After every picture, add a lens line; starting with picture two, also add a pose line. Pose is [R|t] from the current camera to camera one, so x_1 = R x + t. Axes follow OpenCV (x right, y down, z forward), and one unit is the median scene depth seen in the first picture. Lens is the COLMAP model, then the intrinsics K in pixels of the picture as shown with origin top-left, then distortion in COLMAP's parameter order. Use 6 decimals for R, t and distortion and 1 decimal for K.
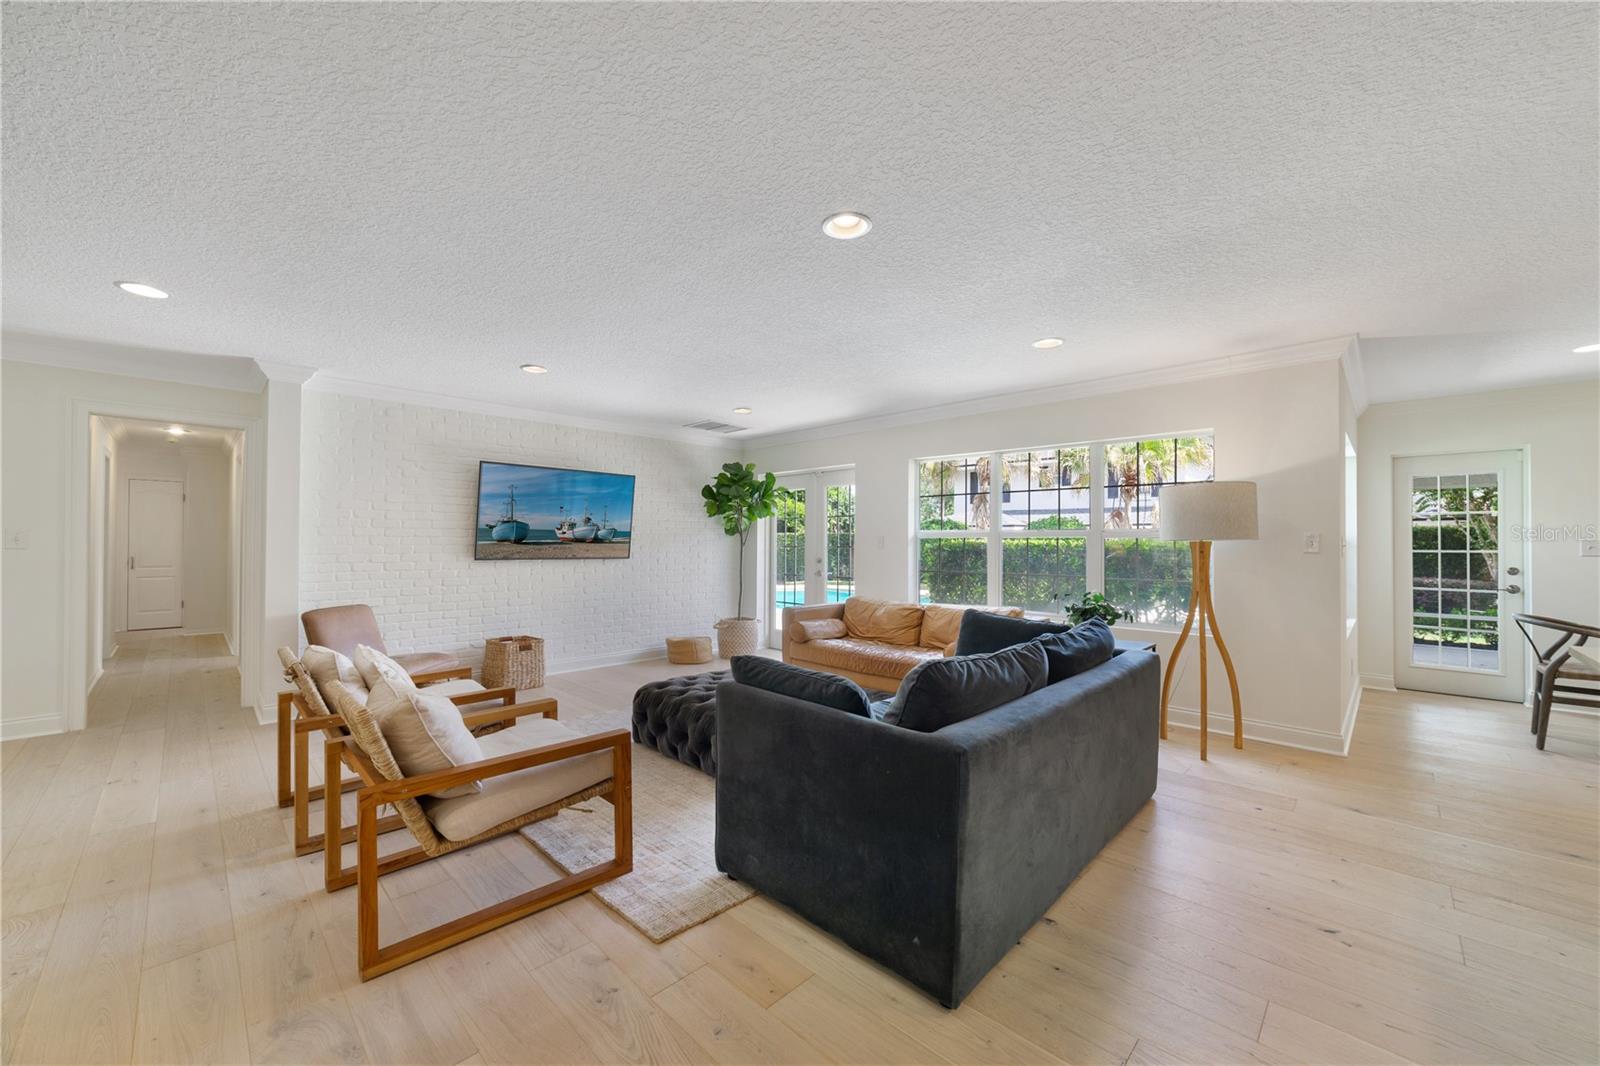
lens RADIAL K [[606.3, 0, 787.8], [0, 606.3, 538.6], [0, 0, 1]] dist [-0.010294, 0.000783]
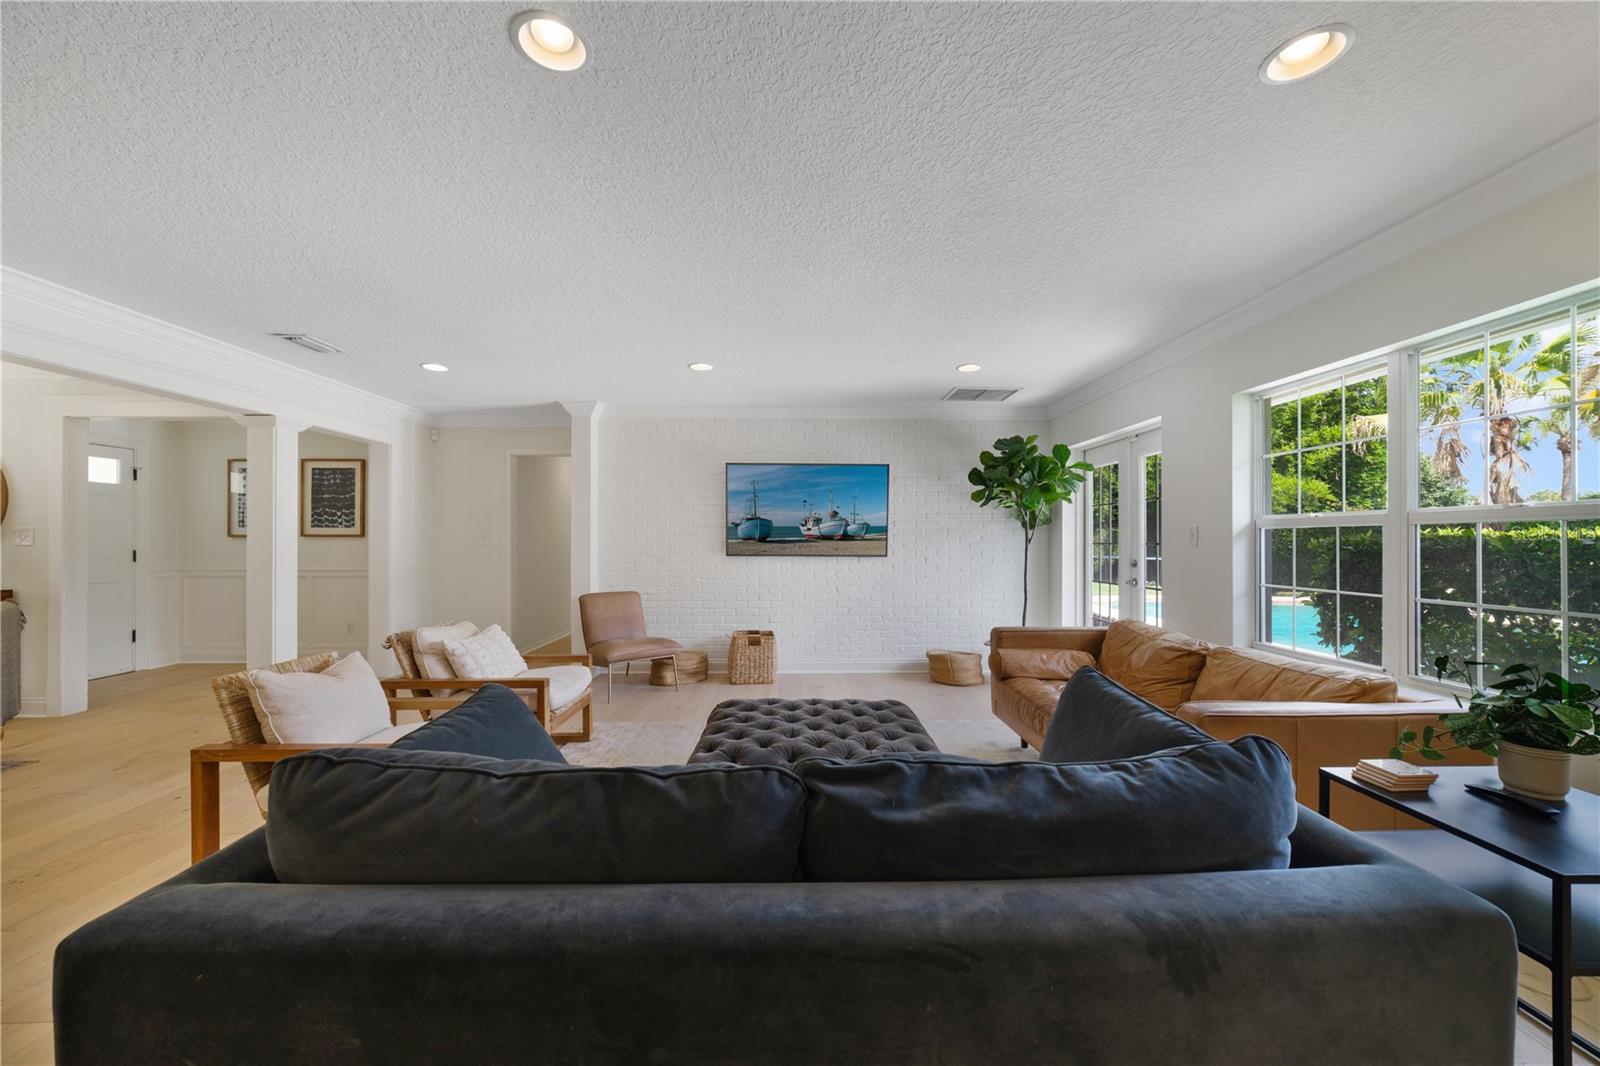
lens RADIAL K [[606.3, 0, 797.3], [0, 606.3, 537.7], [0, 0, 1]] dist [-0.010294, 0.000783]
pose [[0.718429, -0.007277, -0.695562, 0.287959], [0.010186, 0.999948, 0.000059, 0.003556], [0.695526, -0.007127, 0.718466, 0.278581]]
